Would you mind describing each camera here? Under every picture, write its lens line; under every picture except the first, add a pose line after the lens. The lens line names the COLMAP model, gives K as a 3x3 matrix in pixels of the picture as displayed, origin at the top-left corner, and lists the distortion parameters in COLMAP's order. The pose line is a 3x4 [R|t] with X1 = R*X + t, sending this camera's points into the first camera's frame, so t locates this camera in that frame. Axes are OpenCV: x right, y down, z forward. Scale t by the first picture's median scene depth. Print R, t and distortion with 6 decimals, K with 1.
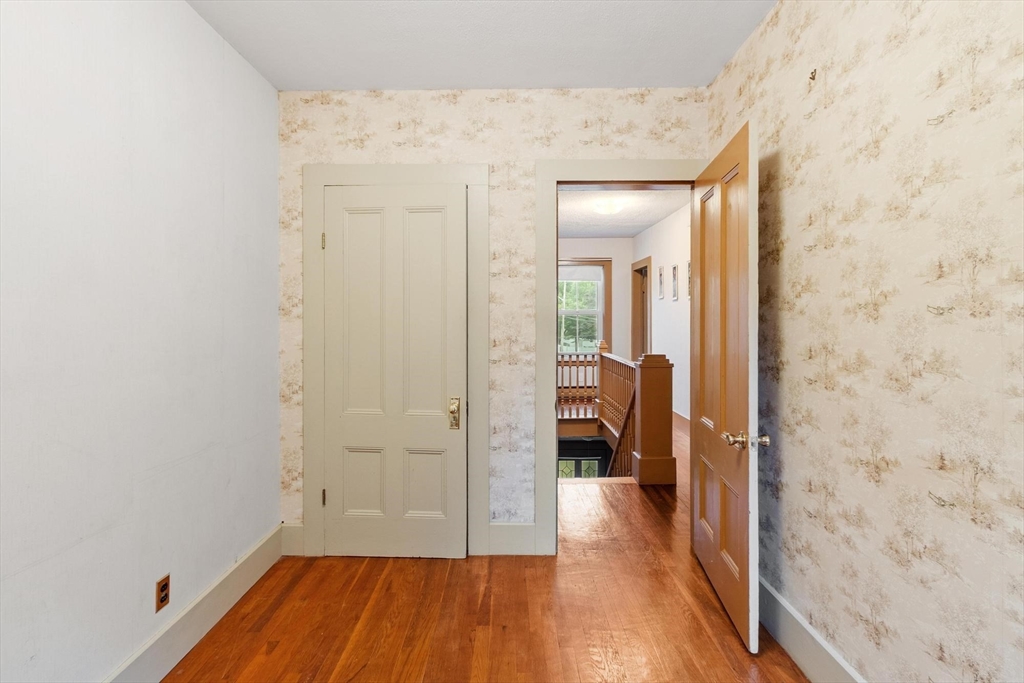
lens RADIAL K [[467.7, 0, 504.2], [0, 467.7, 323.1], [0, 0, 1]] dist [-0.009816, 0.000658]
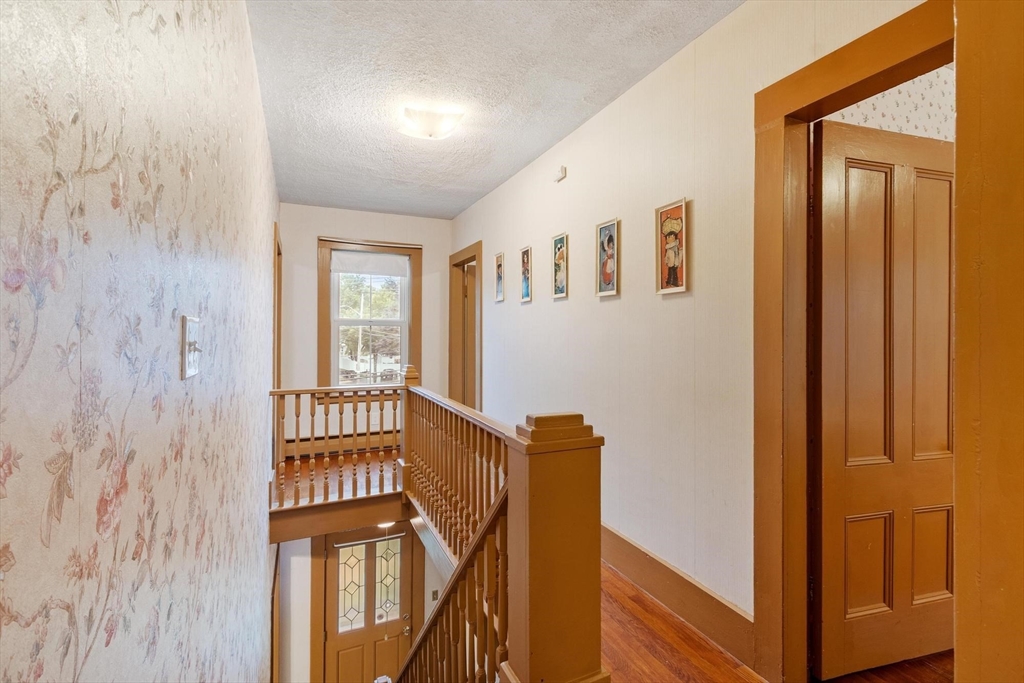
lens RADIAL K [[467.7, 0, 535.4], [0, 467.7, 338.4], [0, 0, 1]] dist [-0.009816, 0.000658]
pose [[0.885059, 0.005599, 0.465445, 0.063460], [-0.005081, 0.999984, -0.002369, 0.001670], [-0.465451, -0.000268, 0.885074, 0.346551]]
